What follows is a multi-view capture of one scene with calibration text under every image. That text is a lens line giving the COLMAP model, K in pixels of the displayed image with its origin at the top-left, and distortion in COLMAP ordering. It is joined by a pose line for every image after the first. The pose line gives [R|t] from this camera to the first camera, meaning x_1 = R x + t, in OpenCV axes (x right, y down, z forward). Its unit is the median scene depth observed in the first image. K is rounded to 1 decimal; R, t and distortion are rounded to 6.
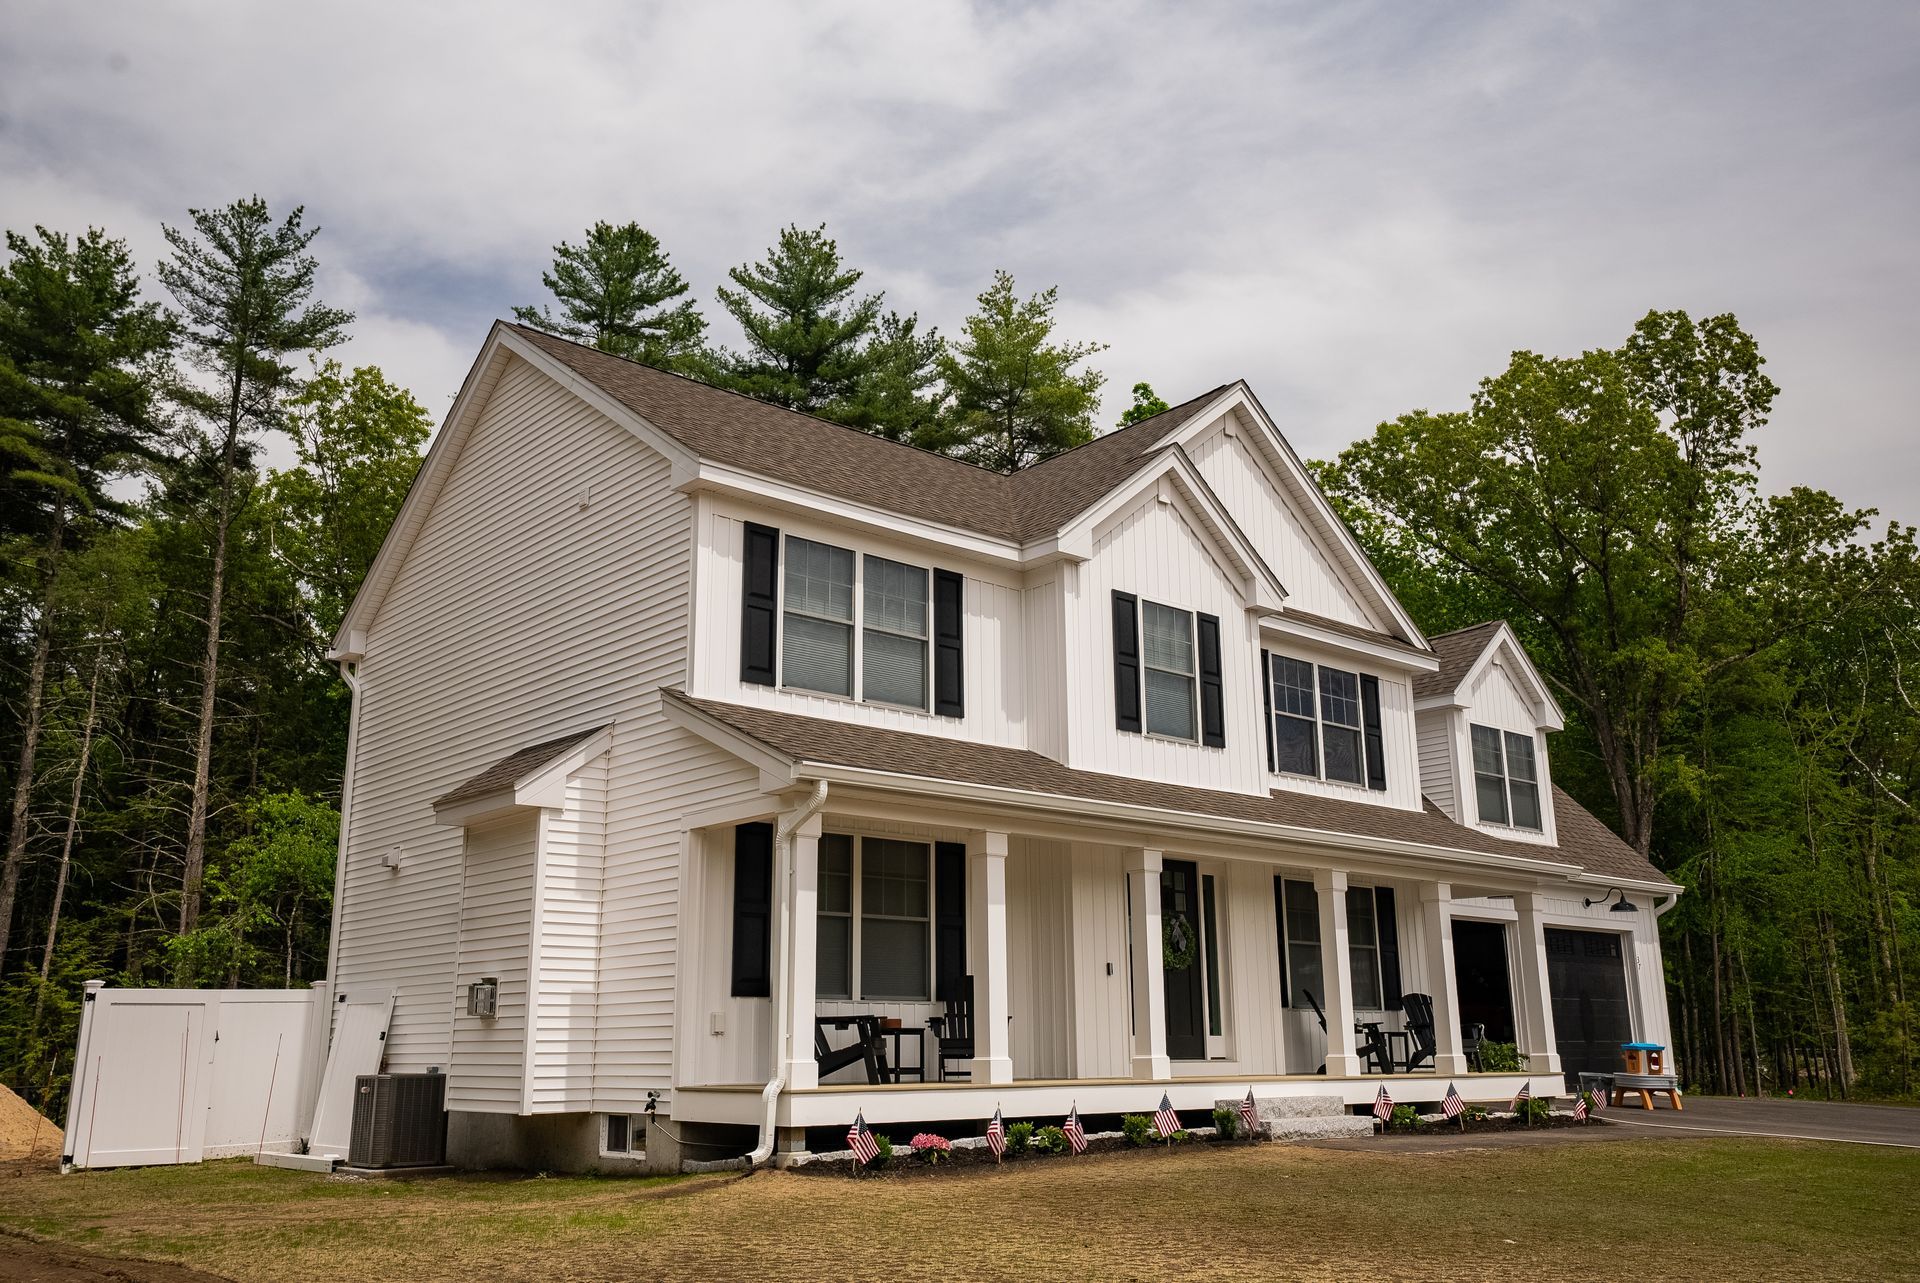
lens RADIAL K [[1591.7, 0, 938.9], [0, 1591.7, 655.1], [0, 0, 1]] dist [0.039140, 0.002570]
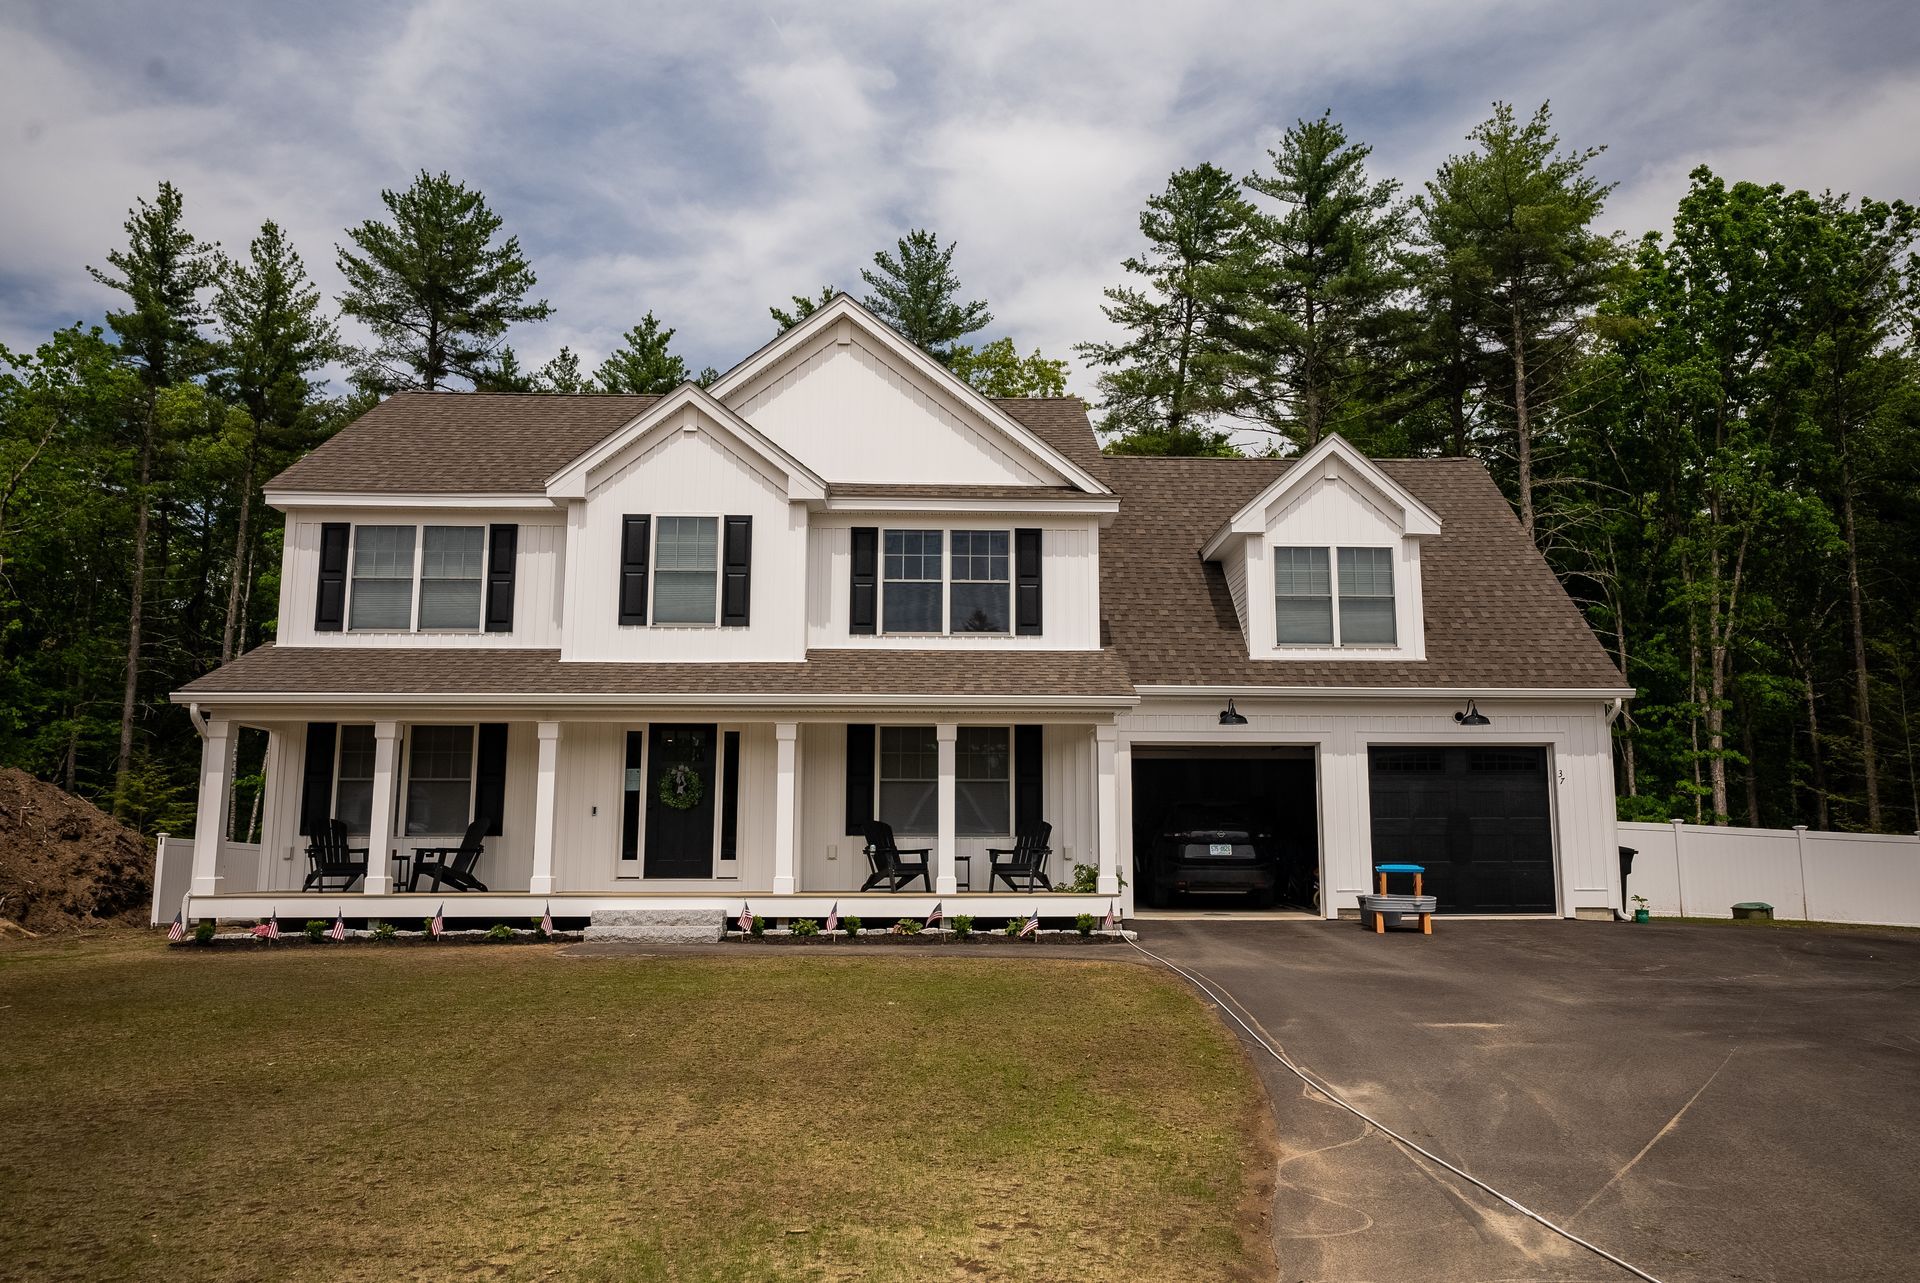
lens RADIAL K [[1315.9, 0, 963.9], [0, 1315.9, 642.4], [0, 0, 1]] dist [0.002994, -0.003408]
pose [[0.774228, -0.086848, -0.626919, 0.898070], [0.145518, 0.988430, 0.042782, 0.050399], [0.615951, -0.124351, 0.777909, 0.312348]]
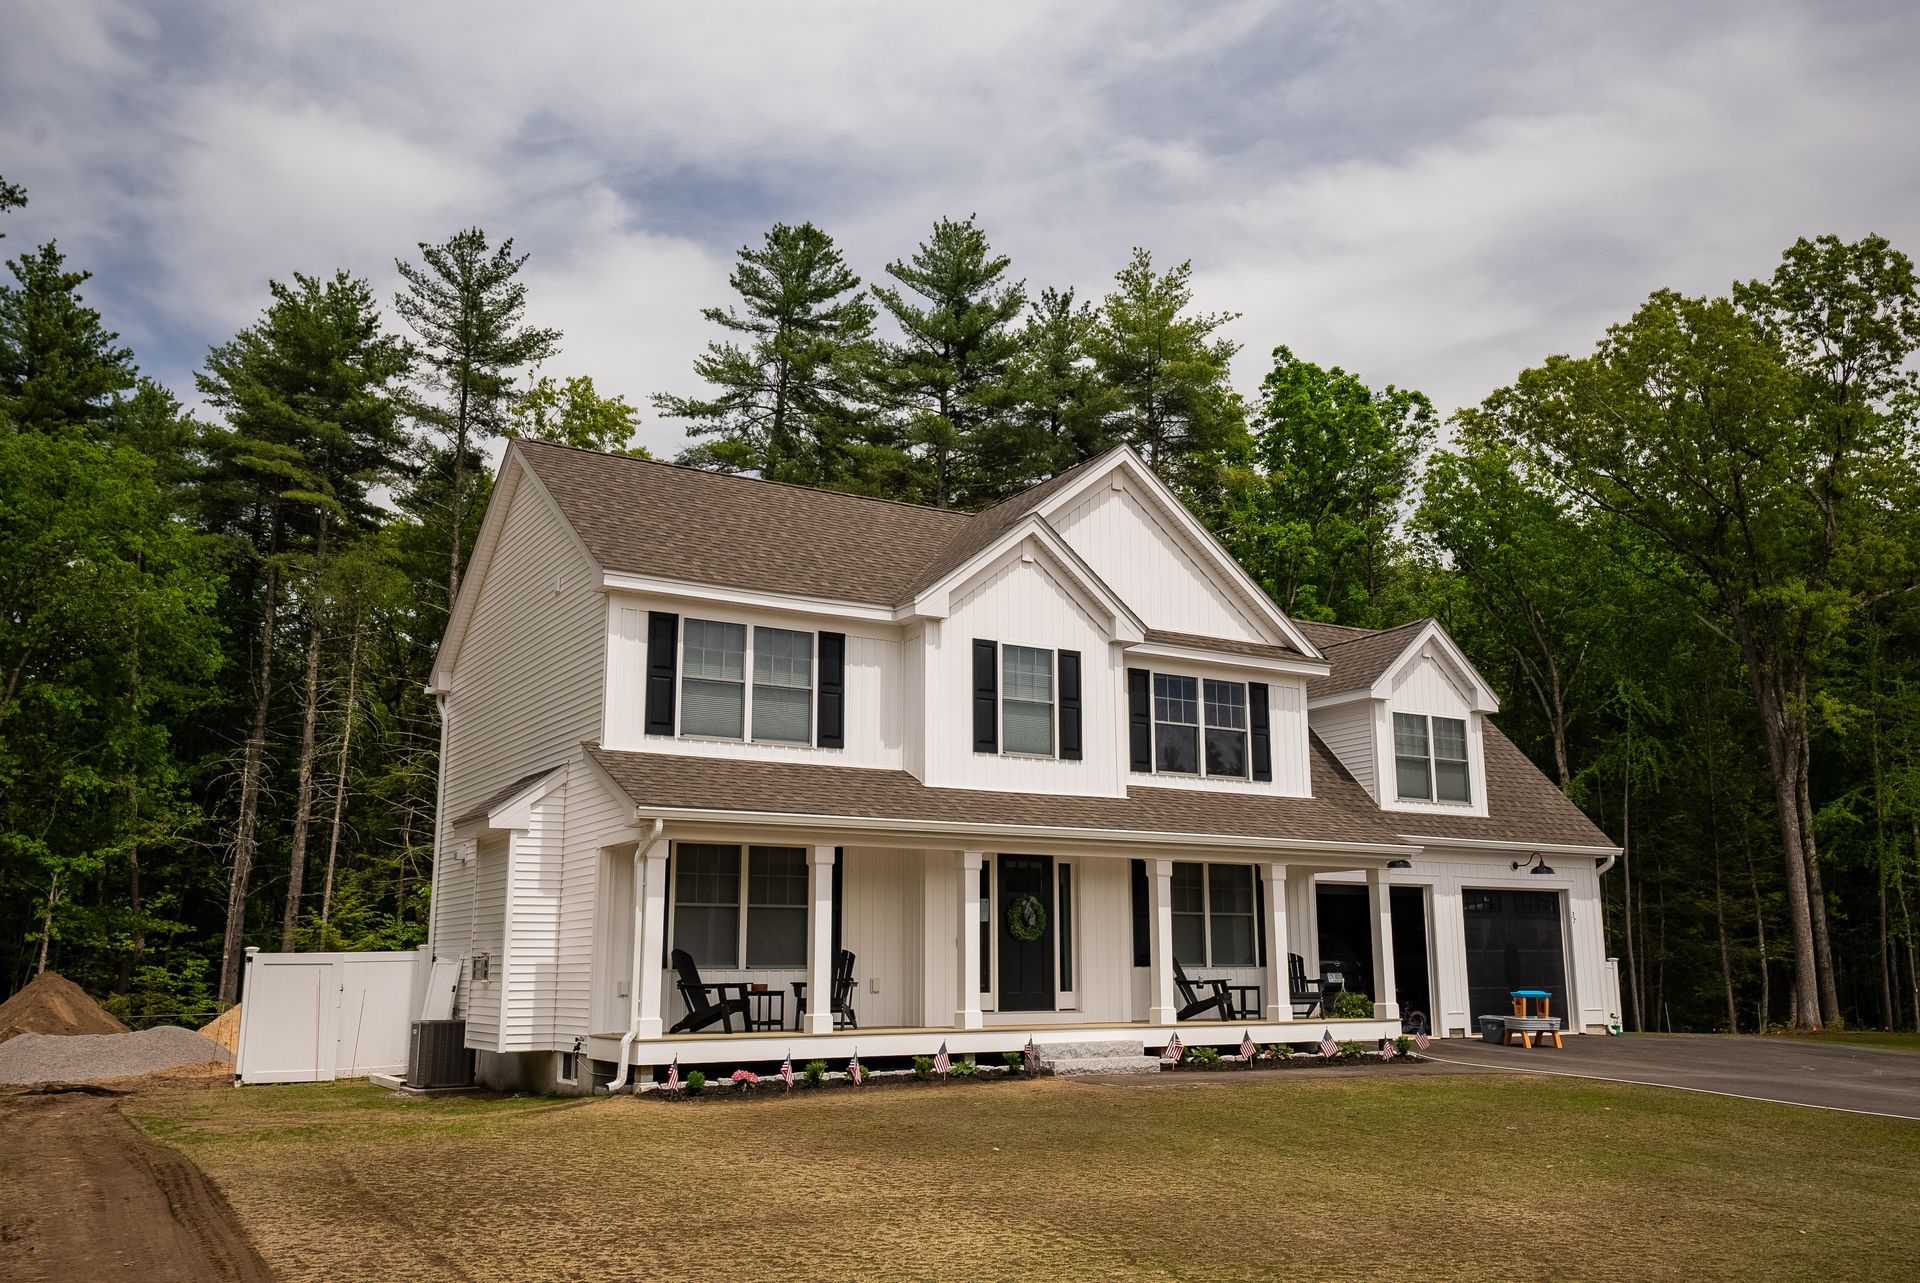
lens RADIAL K [[1591.7, 0, 969.8], [0, 1591.7, 649.6], [0, 0, 1]] dist [0.039140, 0.002570]
pose [[0.986936, -0.030864, -0.158132, 0.281493], [0.037835, 0.998432, 0.041261, -0.077806], [0.156610, -0.046705, 0.986556, -0.217139]]
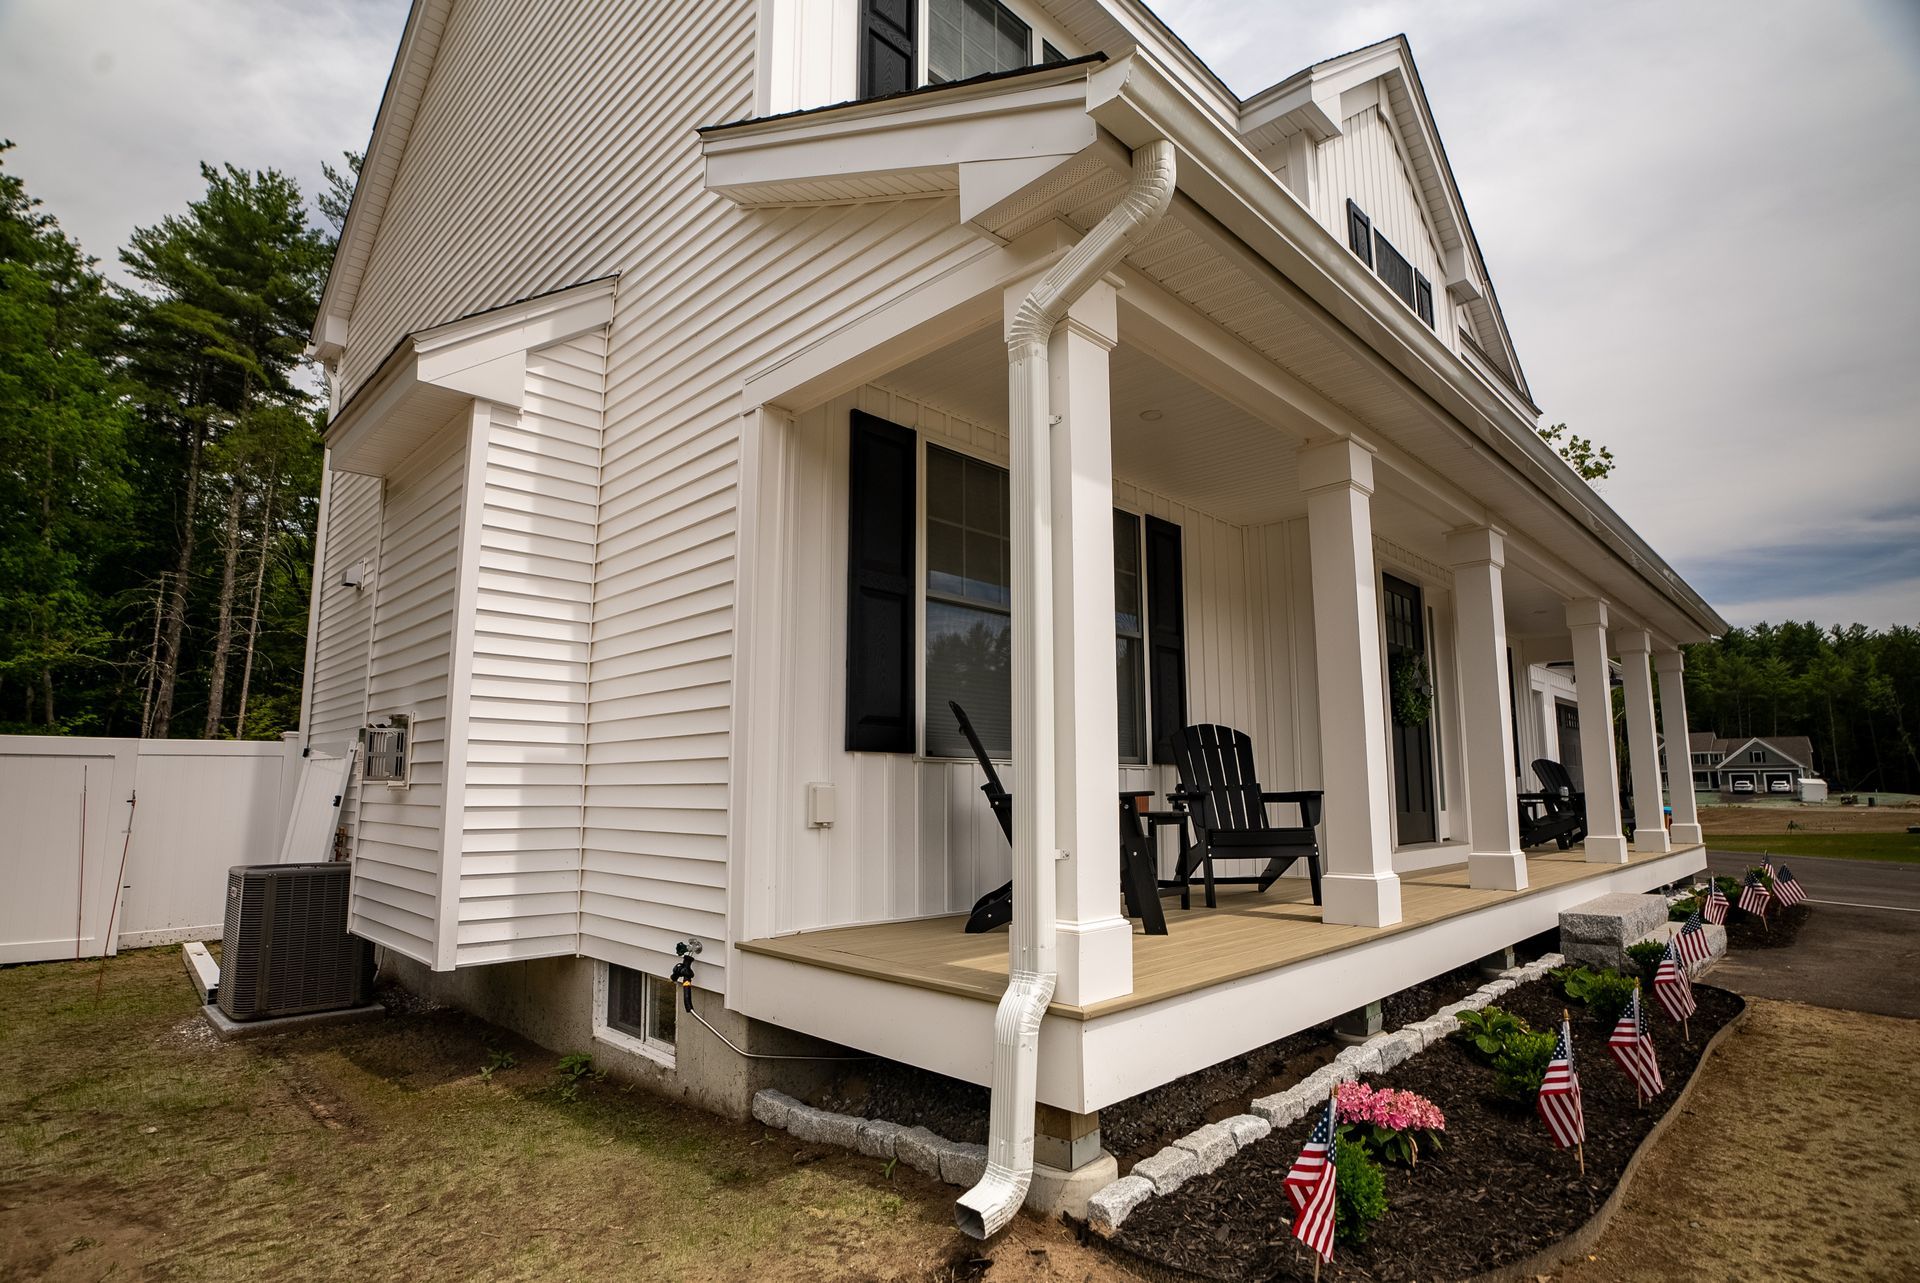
lens RADIAL K [[964.4, 0, 948.3], [0, 964.4, 655.0], [0, 0, 1]] dist [-0.033250, 0.010784]
pose [[0.997469, 0.011752, 0.070129, -0.089170], [-0.018839, 0.994681, 0.101271, 0.114325], [-0.068566, -0.102336, 0.992384, 0.524280]]
